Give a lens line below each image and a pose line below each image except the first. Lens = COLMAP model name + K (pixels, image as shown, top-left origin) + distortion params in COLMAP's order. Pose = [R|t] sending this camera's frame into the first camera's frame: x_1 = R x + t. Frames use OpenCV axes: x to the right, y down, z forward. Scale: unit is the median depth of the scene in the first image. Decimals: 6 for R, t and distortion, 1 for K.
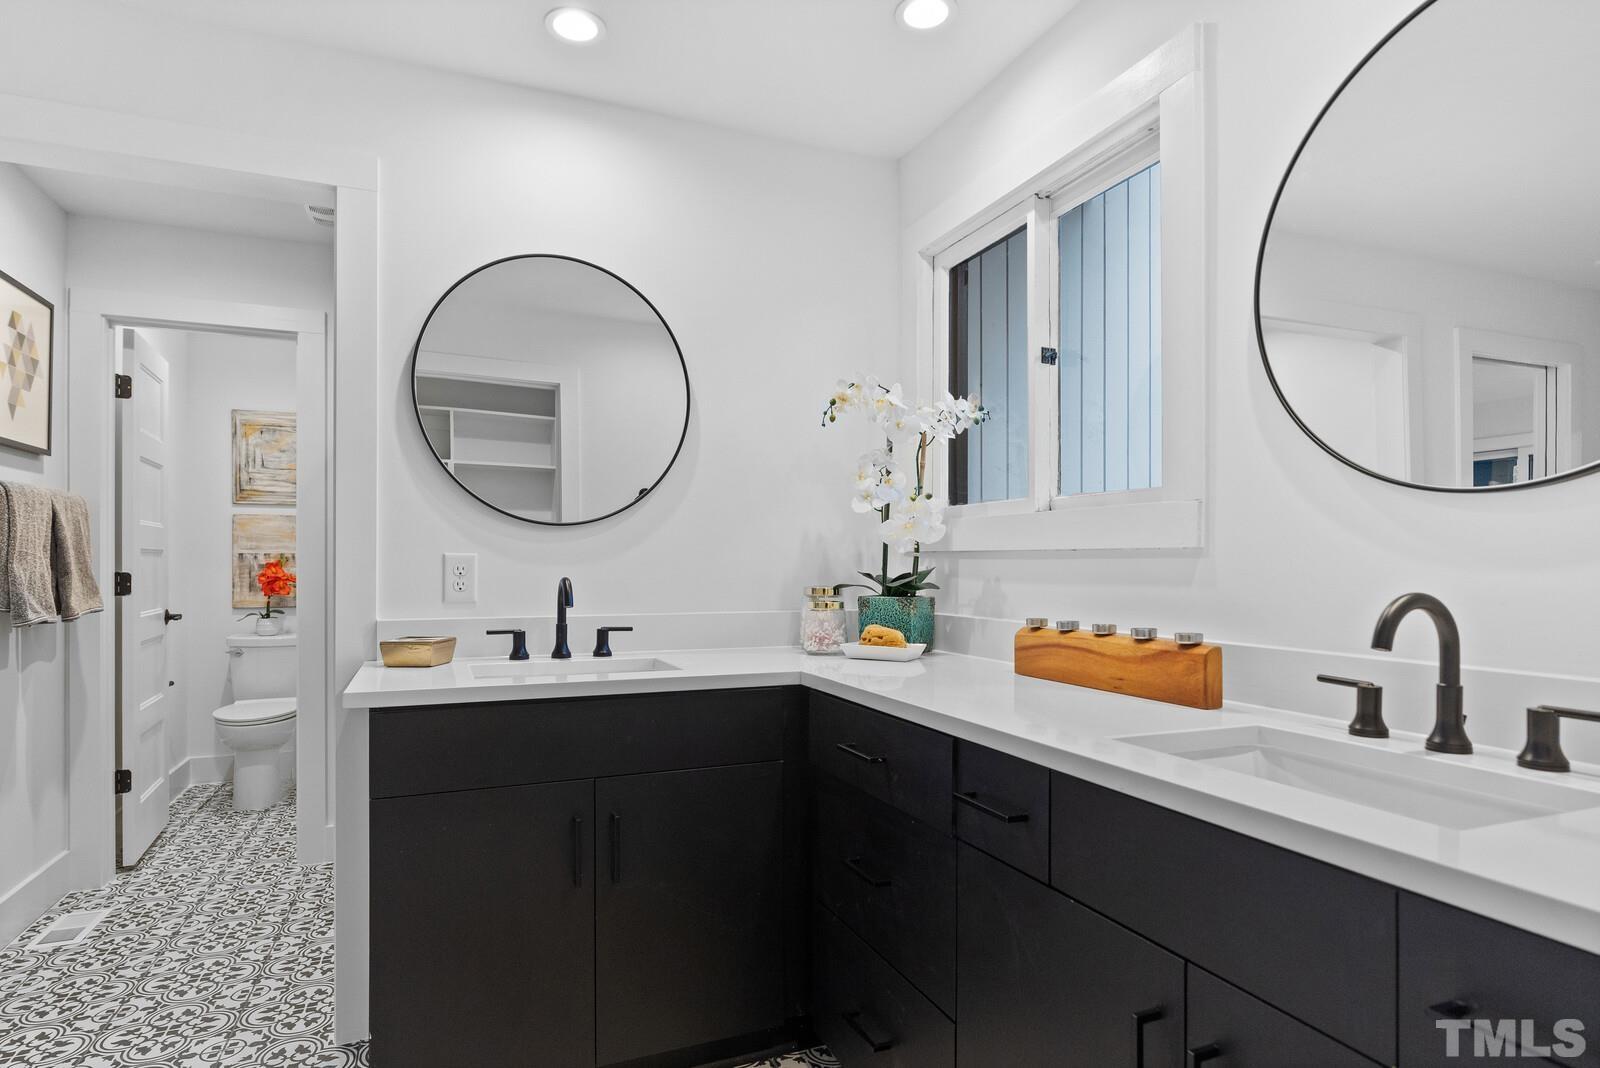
lens RADIAL K [[866.5, 0, 811.7], [0, 866.5, 554.7], [0, 0, 1]] dist [0.003230, 0.000592]
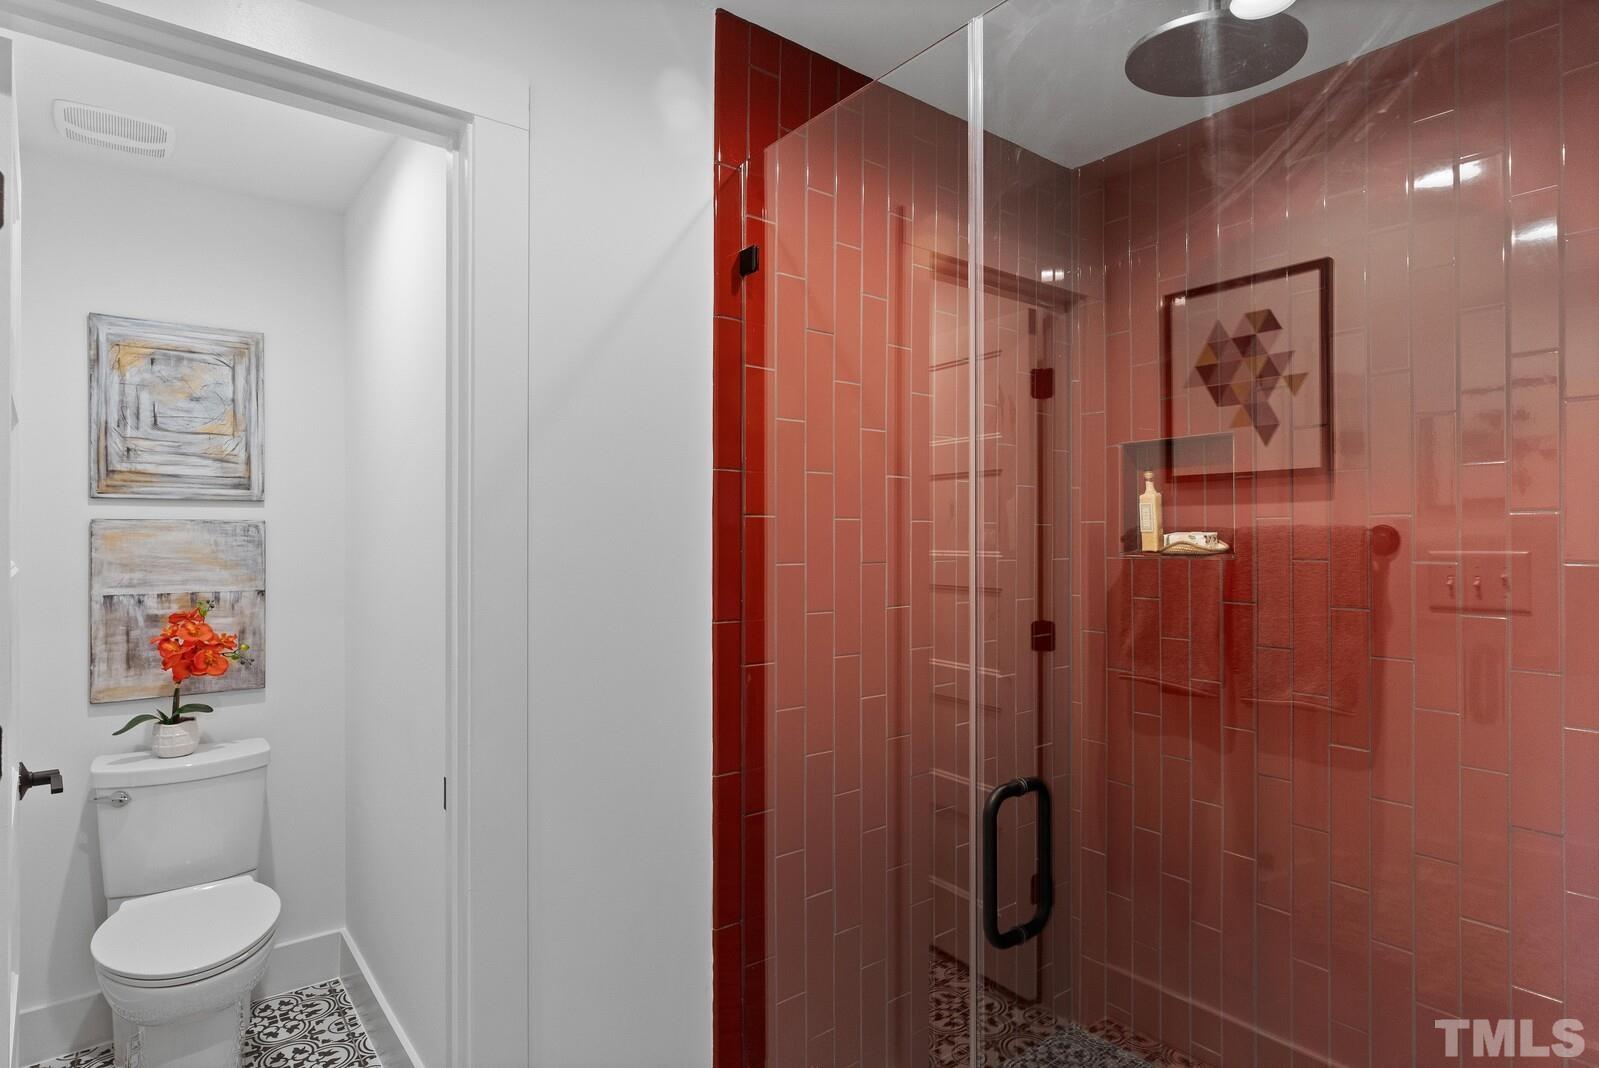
lens RADIAL K [[865.9, 0, 797.3], [0, 865.9, 530.0], [0, 0, 1]] dist [0.003230, 0.000592]
pose [[0.970215, 0.001375, 0.242242, -0.385781], [0.000041, 0.999983, -0.005843, -0.036753], [-0.242246, 0.005679, 0.970198, 0.403046]]
